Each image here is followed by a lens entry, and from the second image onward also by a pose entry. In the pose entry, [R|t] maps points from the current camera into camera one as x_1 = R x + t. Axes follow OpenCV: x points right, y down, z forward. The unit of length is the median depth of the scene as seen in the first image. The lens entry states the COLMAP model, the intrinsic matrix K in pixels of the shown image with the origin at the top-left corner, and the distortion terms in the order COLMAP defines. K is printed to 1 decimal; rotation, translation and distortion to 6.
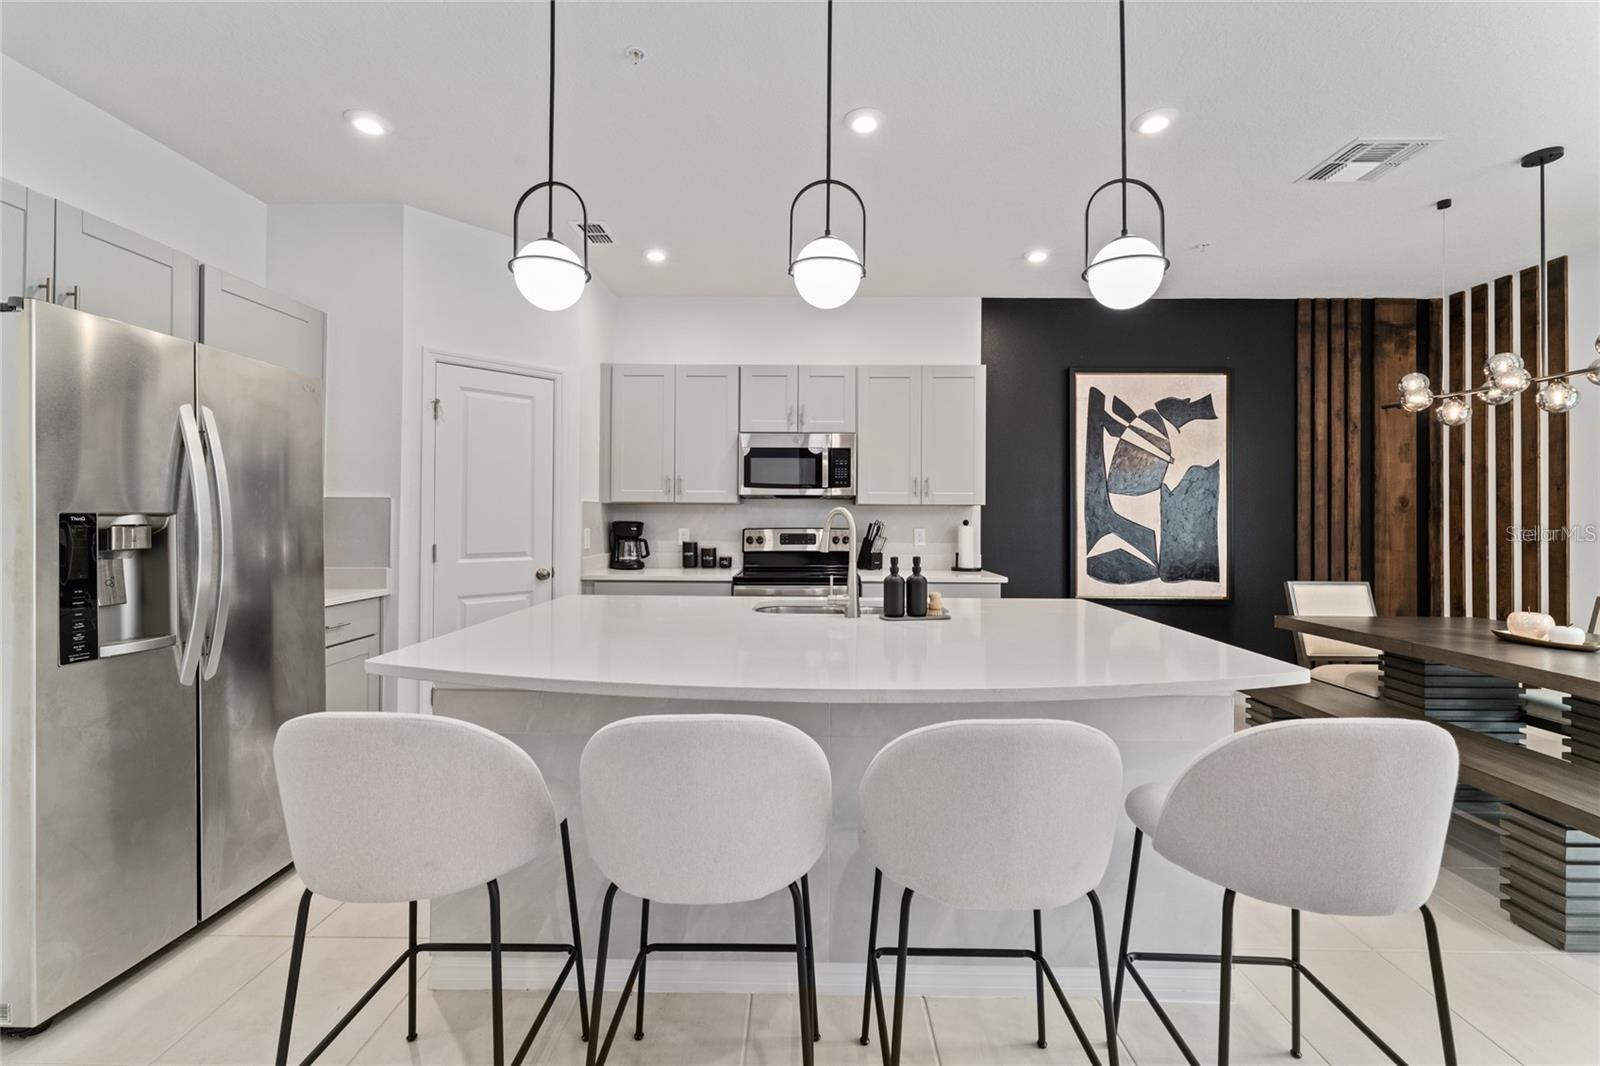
lens RADIAL K [[638.6, 0, 800.6], [0, 638.6, 511.2], [0, 0, 1]] dist [0.000355, -0.000458]
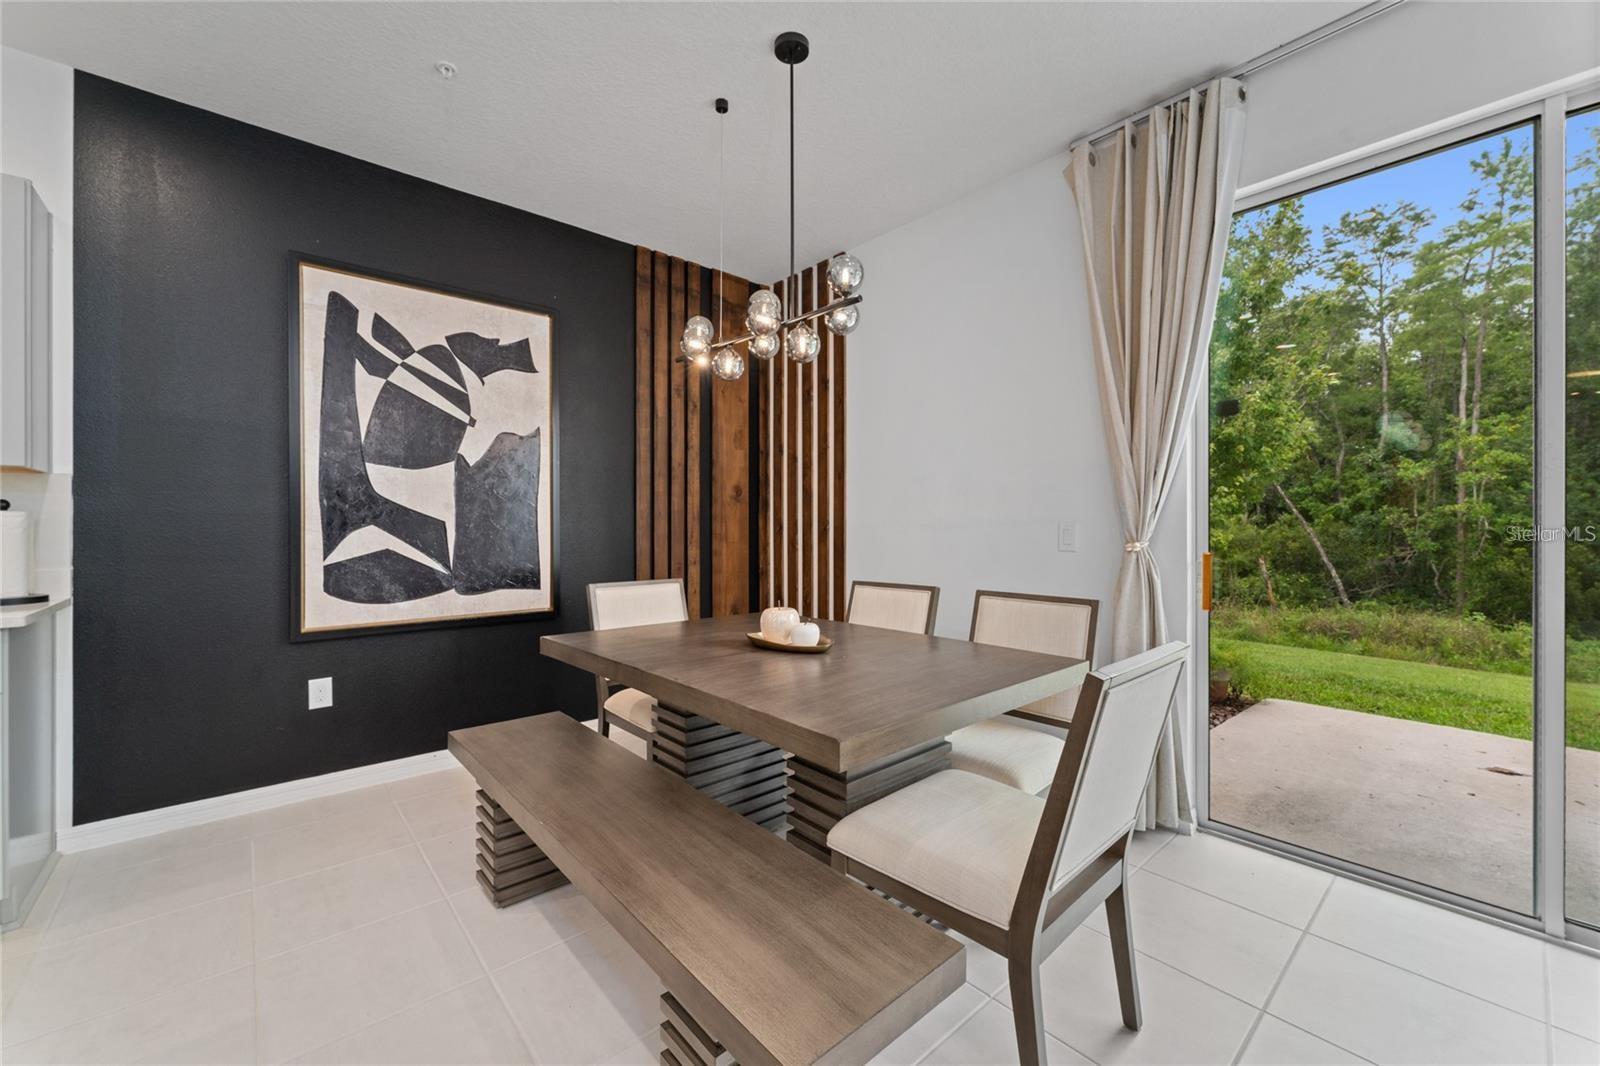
lens RADIAL K [[638.6, 0, 799.1], [0, 638.6, 524.8], [0, 0, 1]] dist [0.000355, -0.000458]
pose [[0.743960, -0.005487, 0.668202, 0.377459], [-0.000502, 0.999961, 0.008771, 0.027647], [-0.668224, -0.006861, 0.743928, 0.231363]]
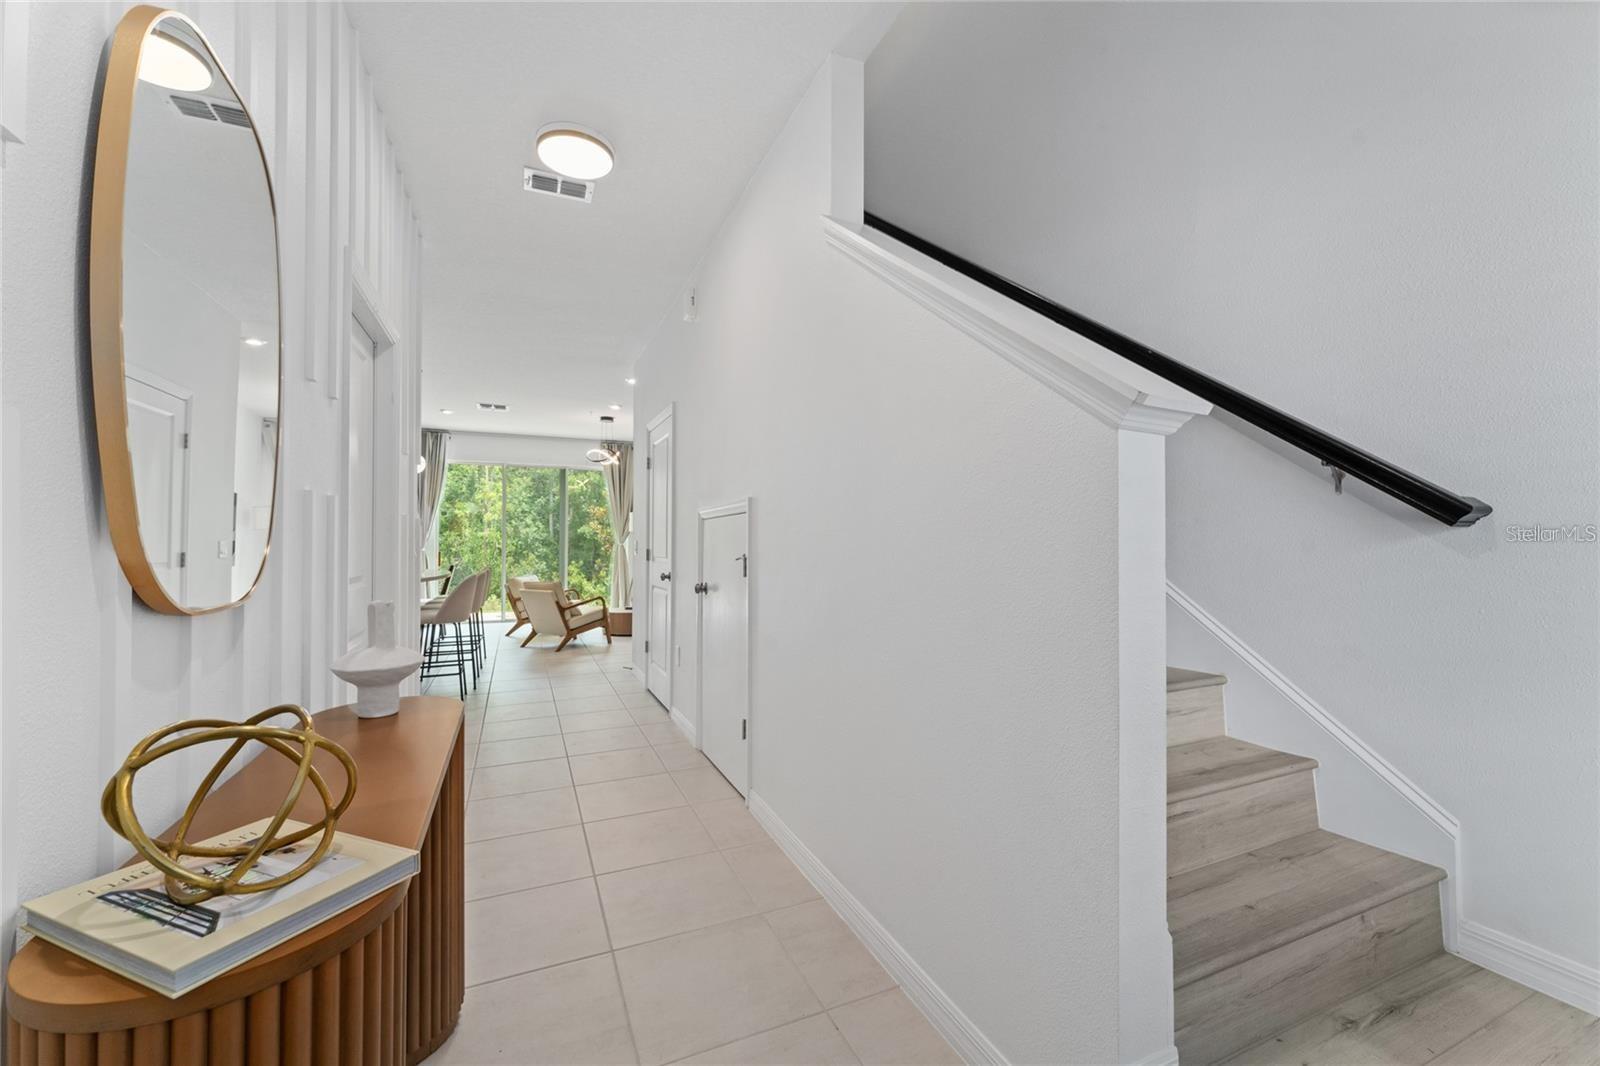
lens RADIAL K [[638.6, 0, 794.7], [0, 638.6, 540.7], [0, 0, 1]] dist [0.000355, -0.000458]
pose [[-0.406127, -0.000805, 0.913816, -1.382203], [-0.014837, 0.999874, -0.005713, 0.016270], [-0.913696, -0.015879, -0.406087, 0.191865]]
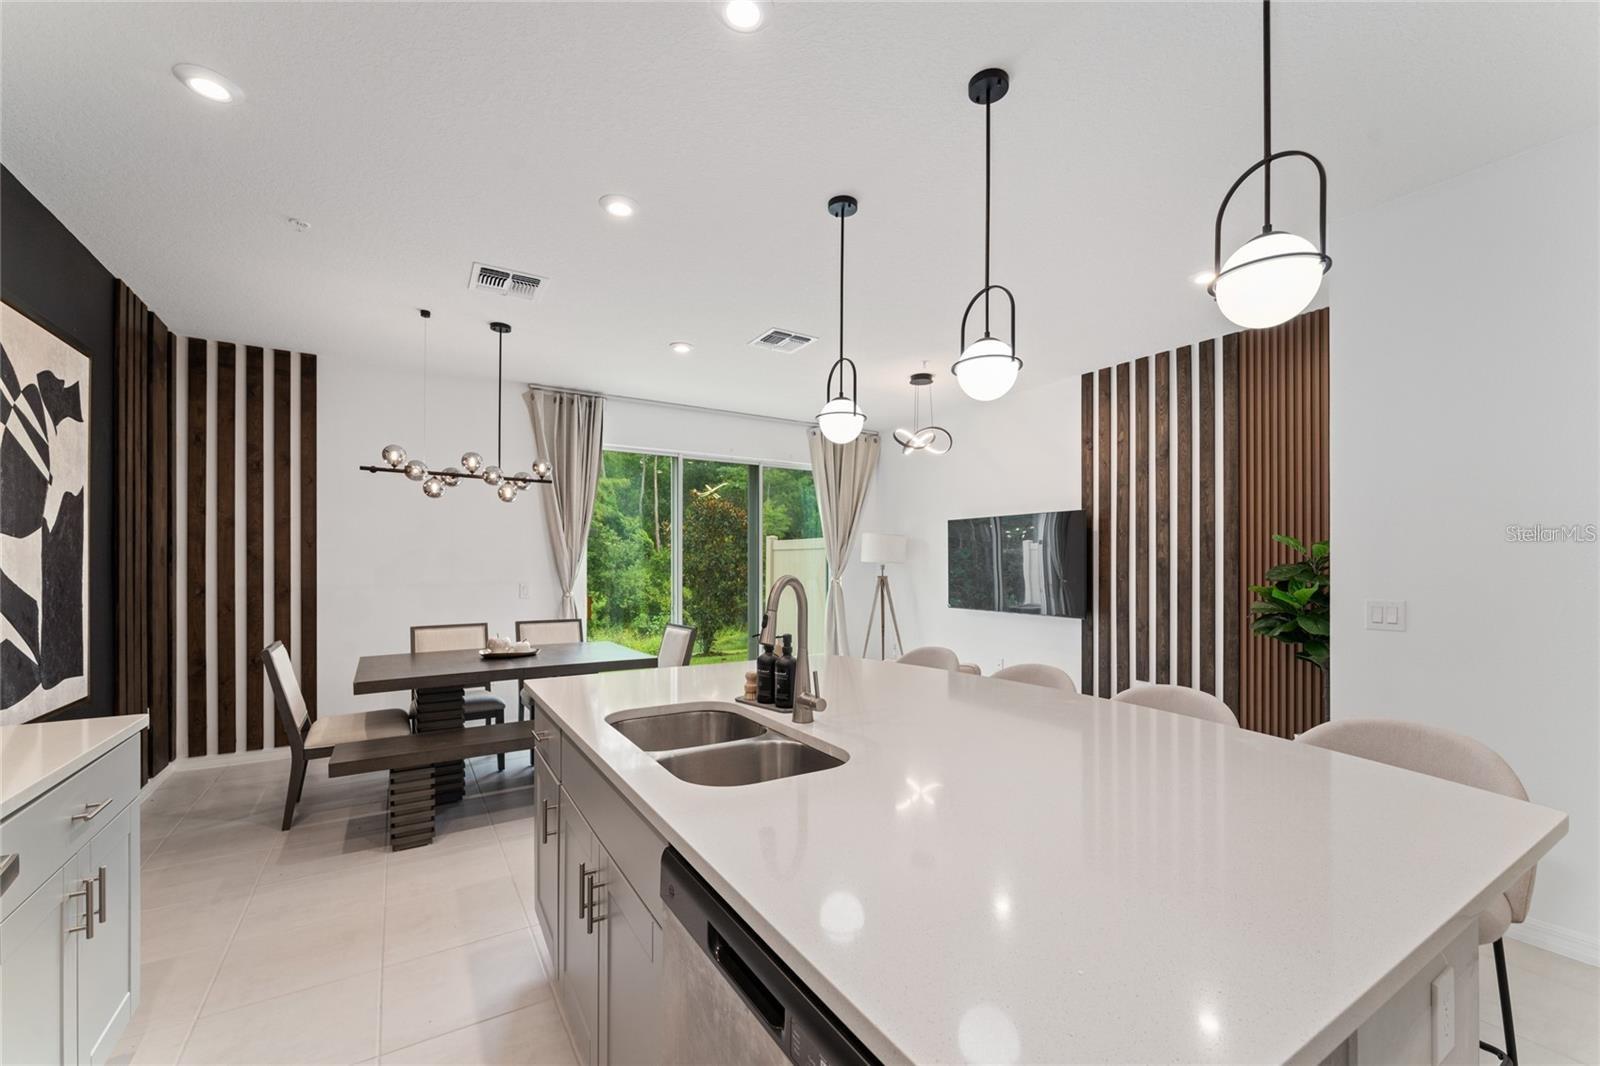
lens RADIAL K [[638.6, 0, 797.1], [0, 638.6, 565.8], [0, 0, 1]] dist [0.000355, -0.000458]
pose [[-0.537745, -0.008057, 0.843069, -0.280940], [-0.011904, 0.999927, 0.001963, -0.009635], [-0.843023, -0.008980, -0.537802, 0.736699]]
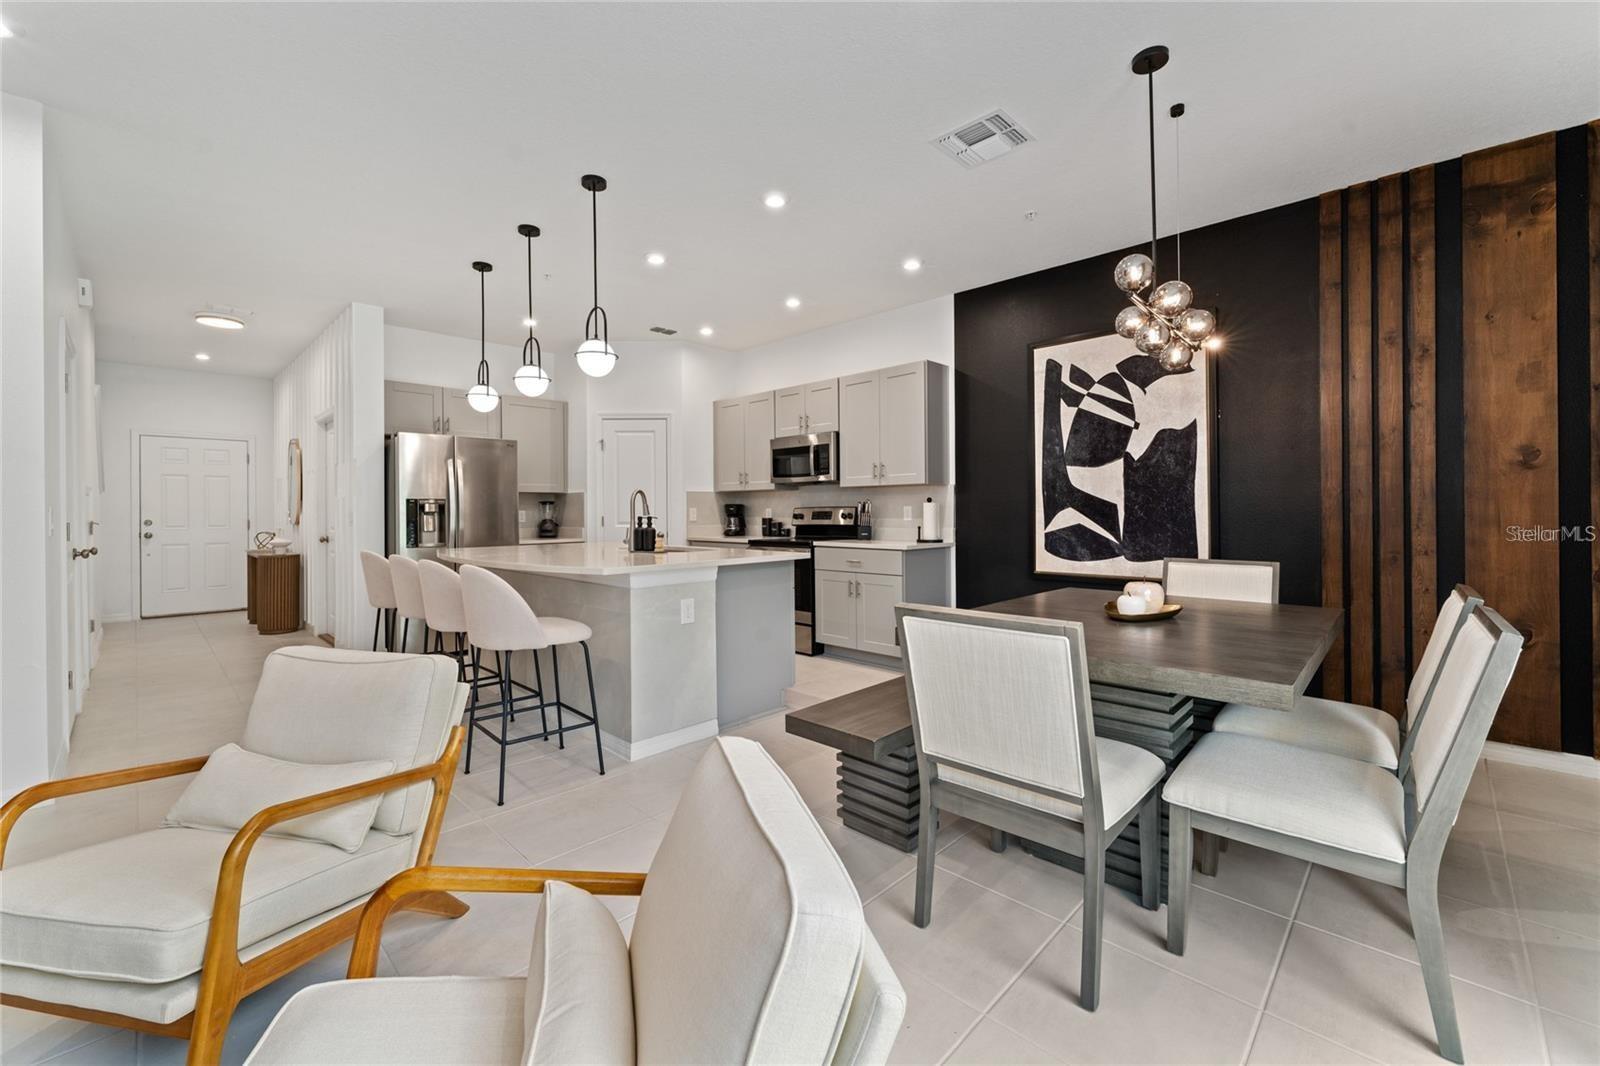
lens RADIAL K [[638.6, 0, 810.2], [0, 638.6, 512.3], [0, 0, 1]] dist [0.000355, -0.000458]
pose [[0.734469, -0.009612, -0.678574, 0.852549], [0.015842, 0.999870, 0.002984, 0.032415], [0.678457, -0.012941, 0.734526, 0.026746]]
